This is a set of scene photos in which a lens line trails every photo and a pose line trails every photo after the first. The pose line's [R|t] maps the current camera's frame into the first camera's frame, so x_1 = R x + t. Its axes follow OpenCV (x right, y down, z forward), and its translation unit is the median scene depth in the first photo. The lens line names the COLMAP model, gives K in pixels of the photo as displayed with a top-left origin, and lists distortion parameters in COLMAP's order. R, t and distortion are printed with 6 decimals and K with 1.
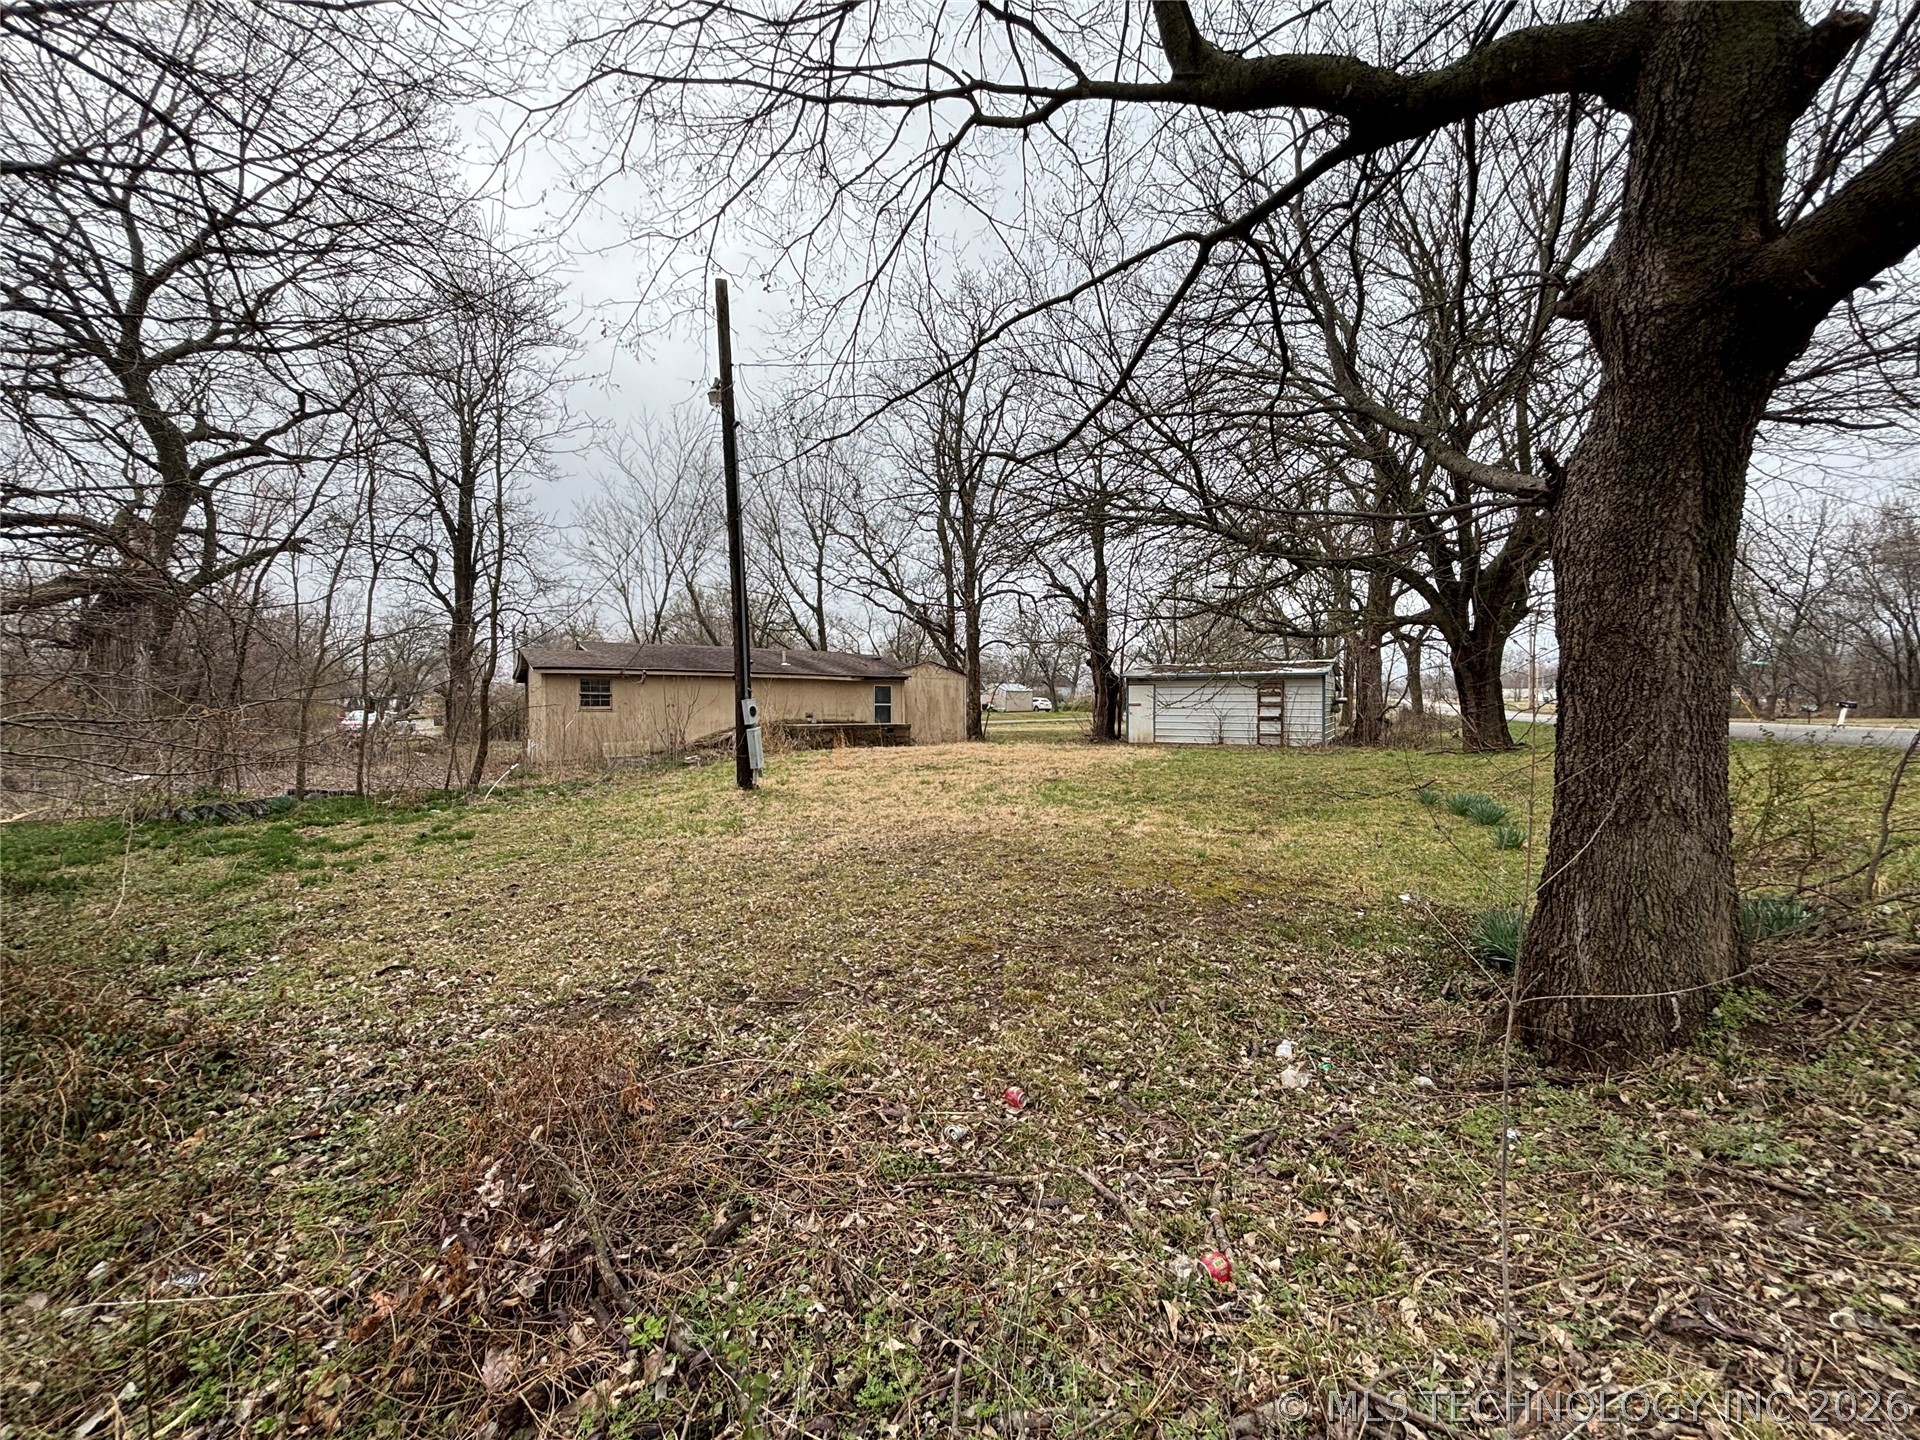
lens RADIAL K [[784.7, 0, 960.4], [0, 784.7, 725.1], [0, 0, 1]] dist [0.001213, -0.000049]
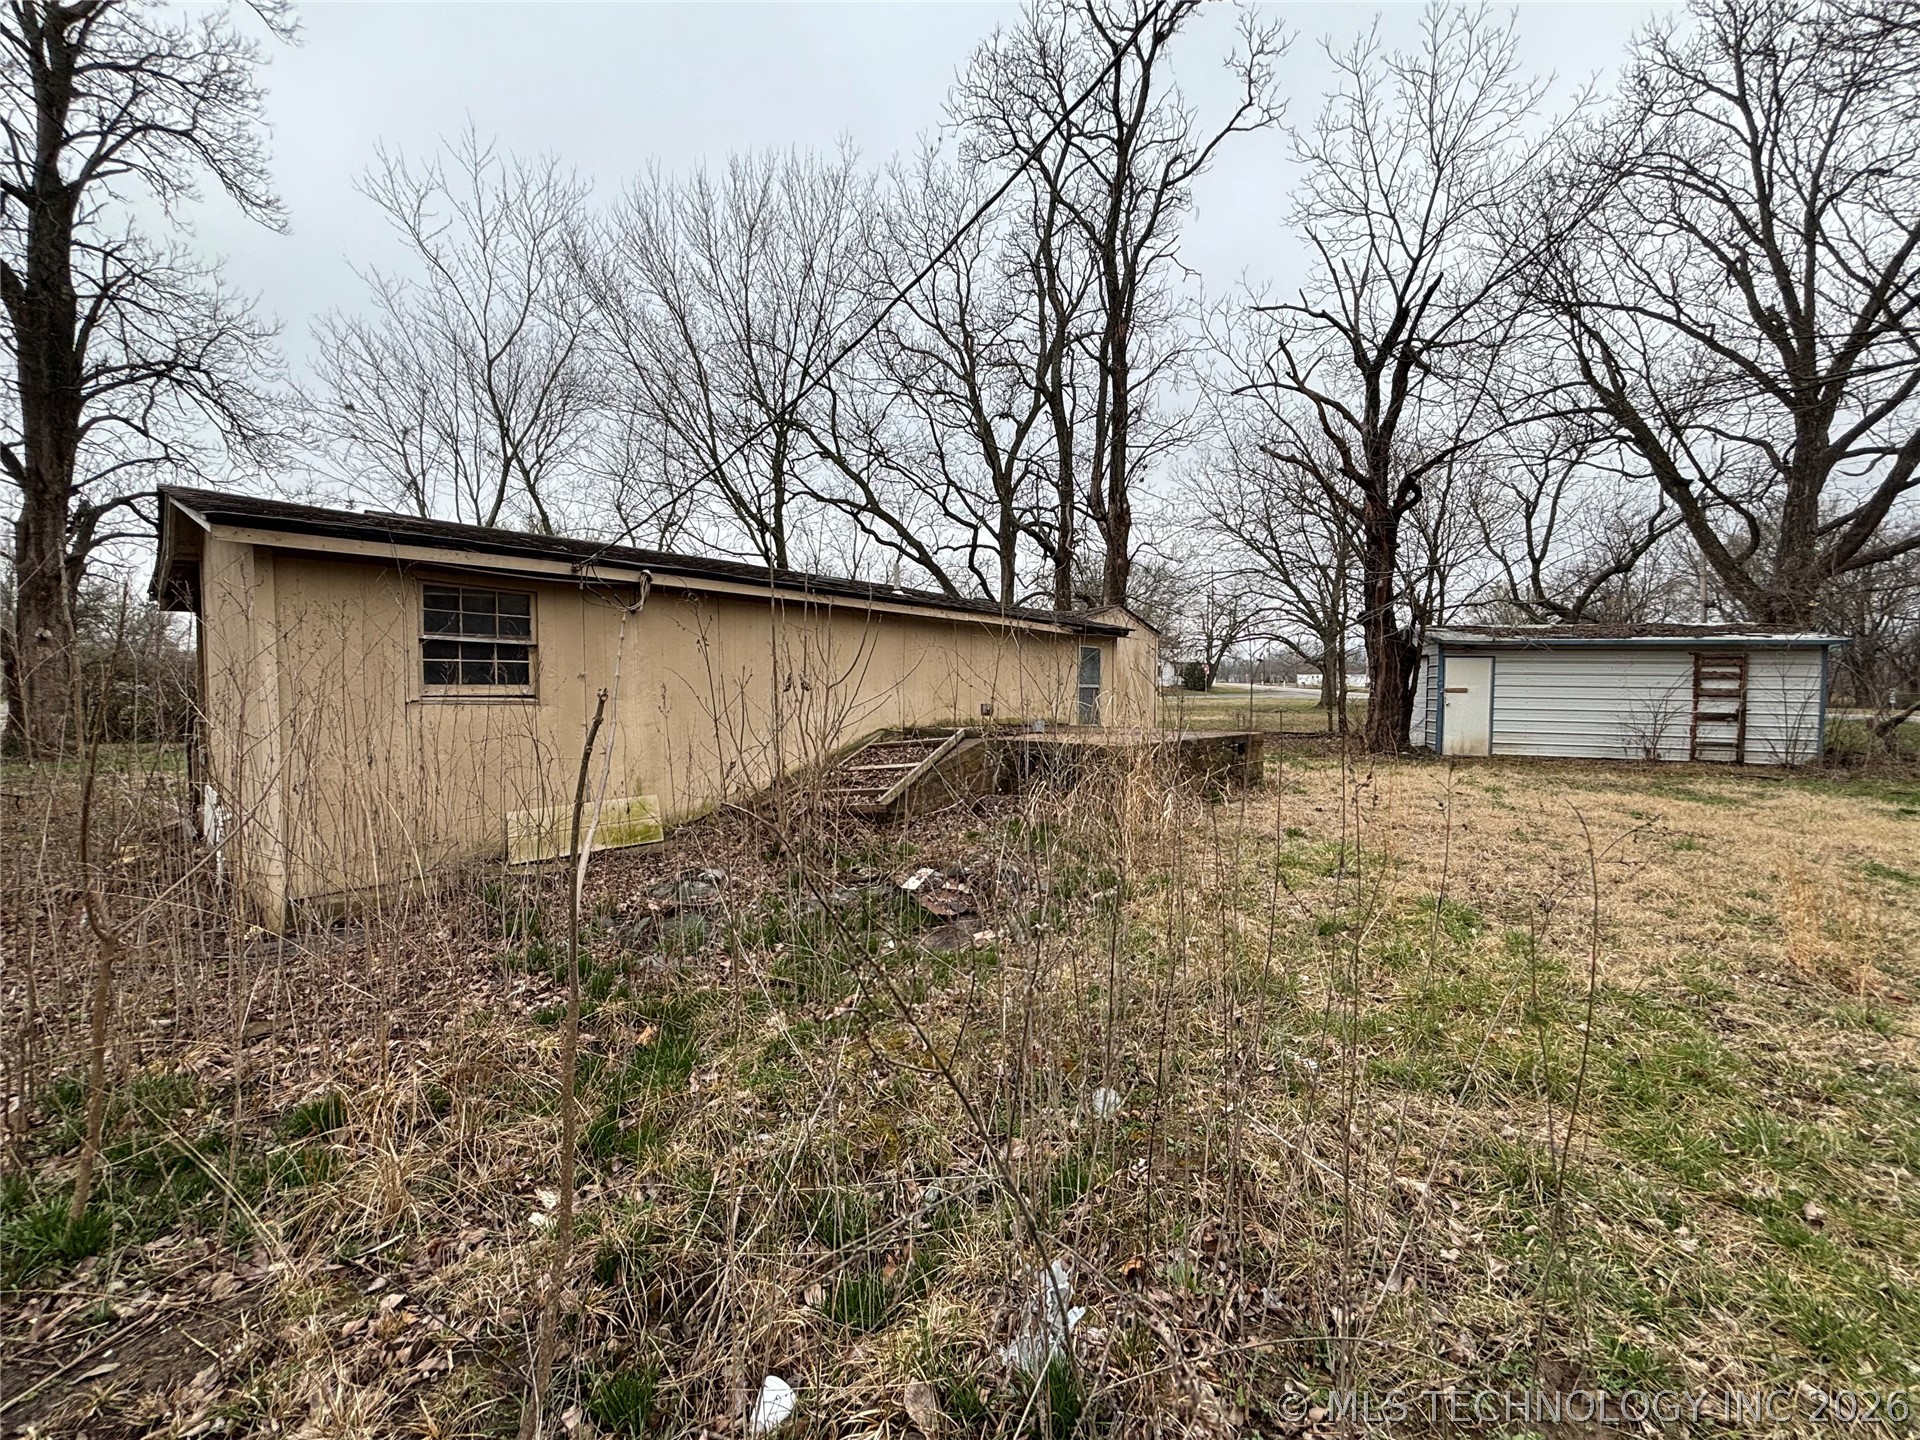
lens RADIAL K [[784.7, 0, 960.4], [0, 784.7, 725.1], [0, 0, 1]] dist [0.001213, -0.000049]
pose [[0.970298, -0.001302, 0.241910, -0.394428], [-0.004948, 0.999669, 0.025228, -0.018452], [-0.241863, -0.025675, 0.969971, 0.737504]]
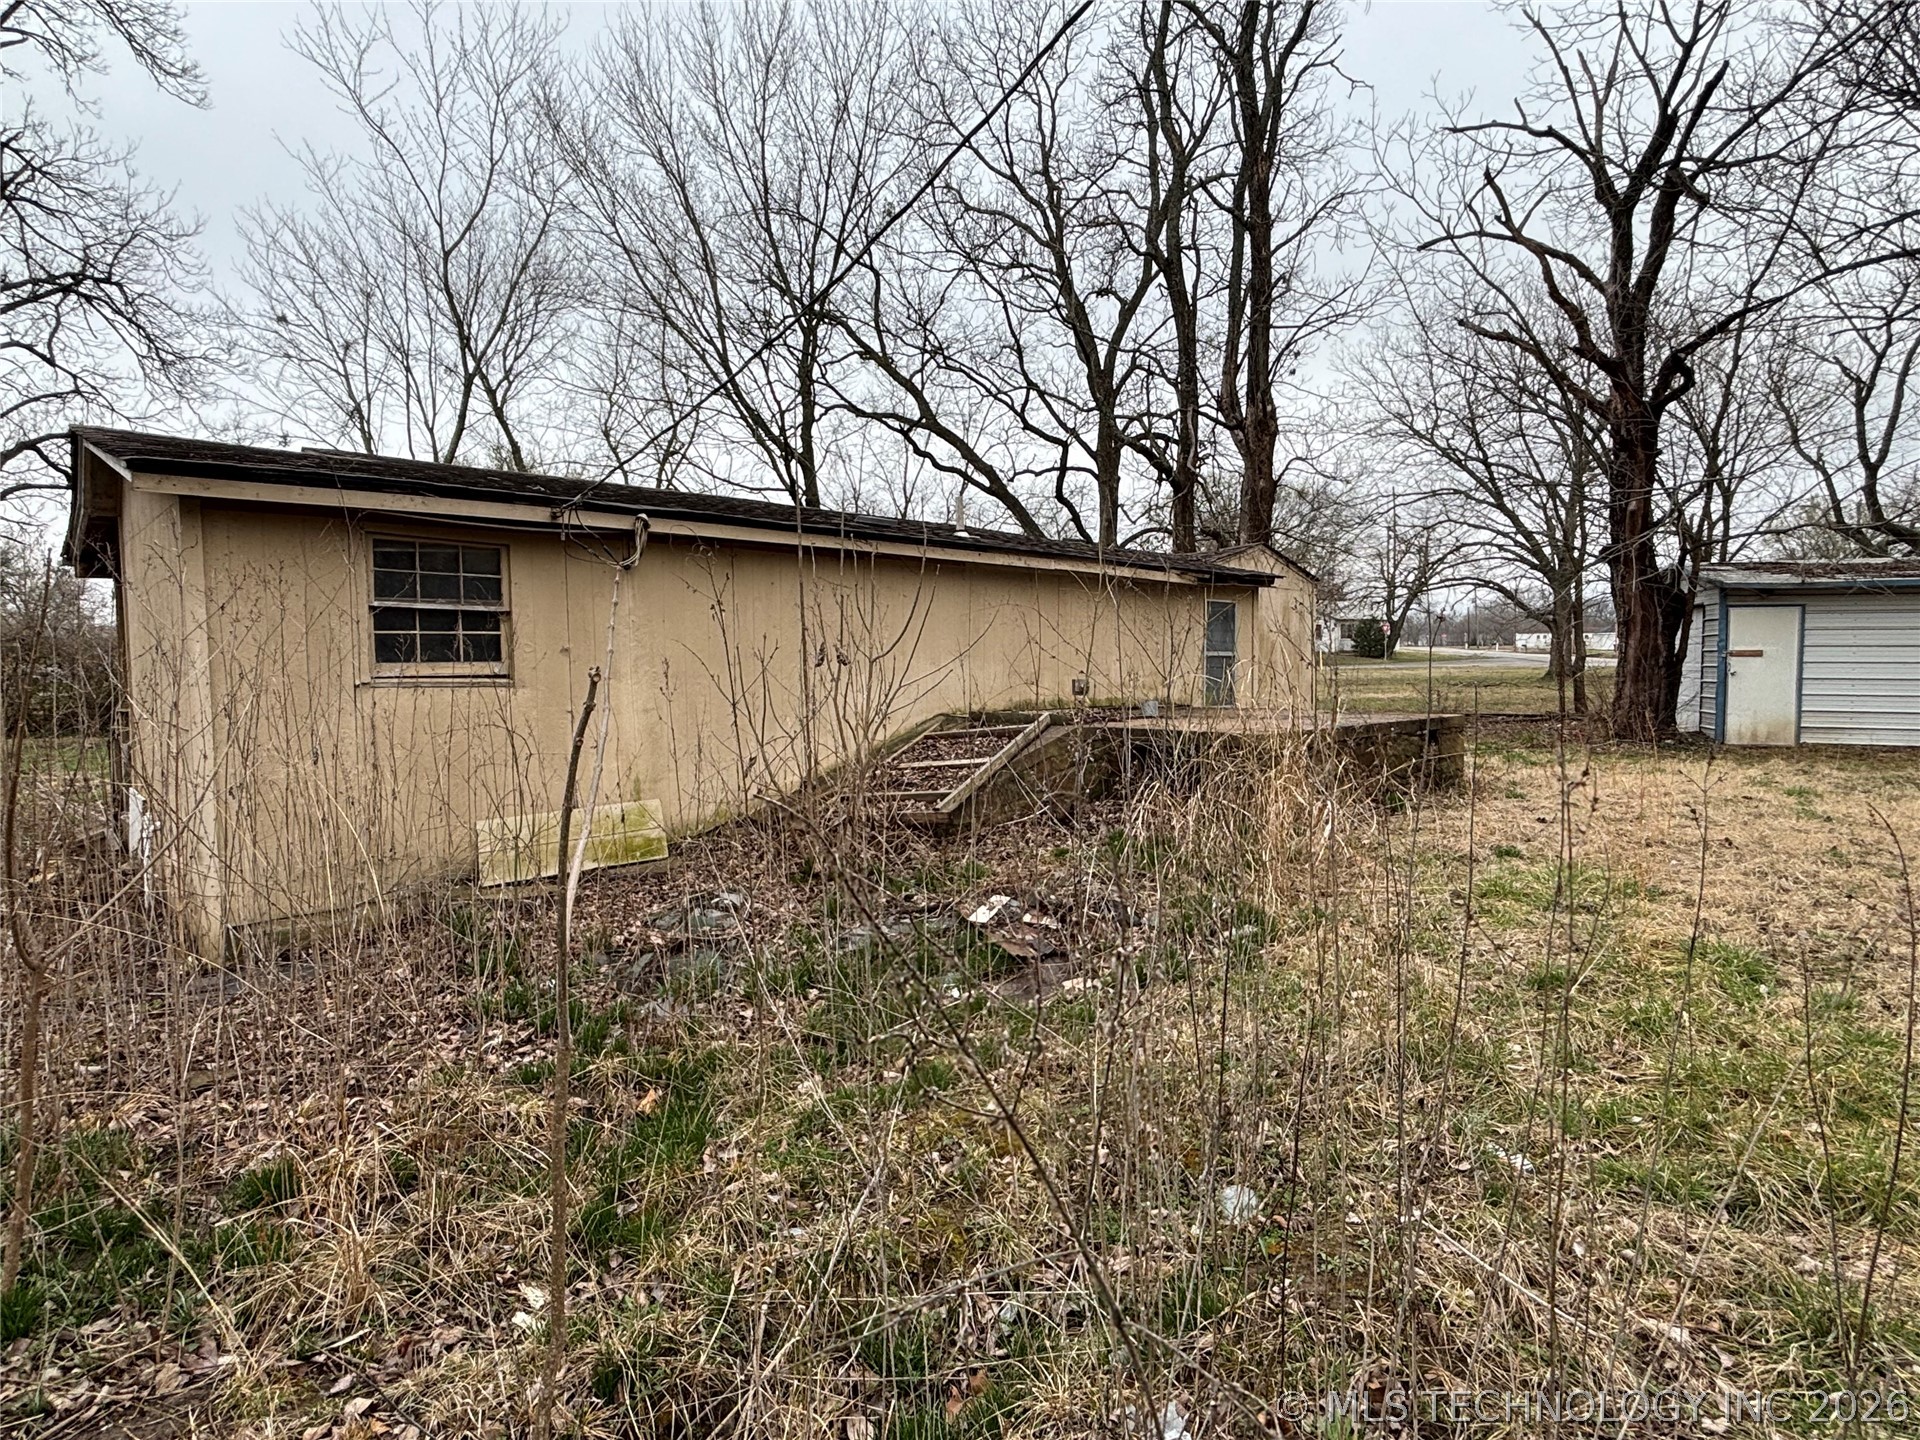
lens RADIAL K [[1038.3, 0, 953.3], [0, 1038.3, 718.4], [0, 0, 1]] dist [0.004980, 0.001073]
pose [[0.988110, -0.010648, 0.153377, -0.394400], [0.005317, 0.999369, 0.035128, -0.018611], [-0.153654, -0.033895, 0.987543, 0.733902]]
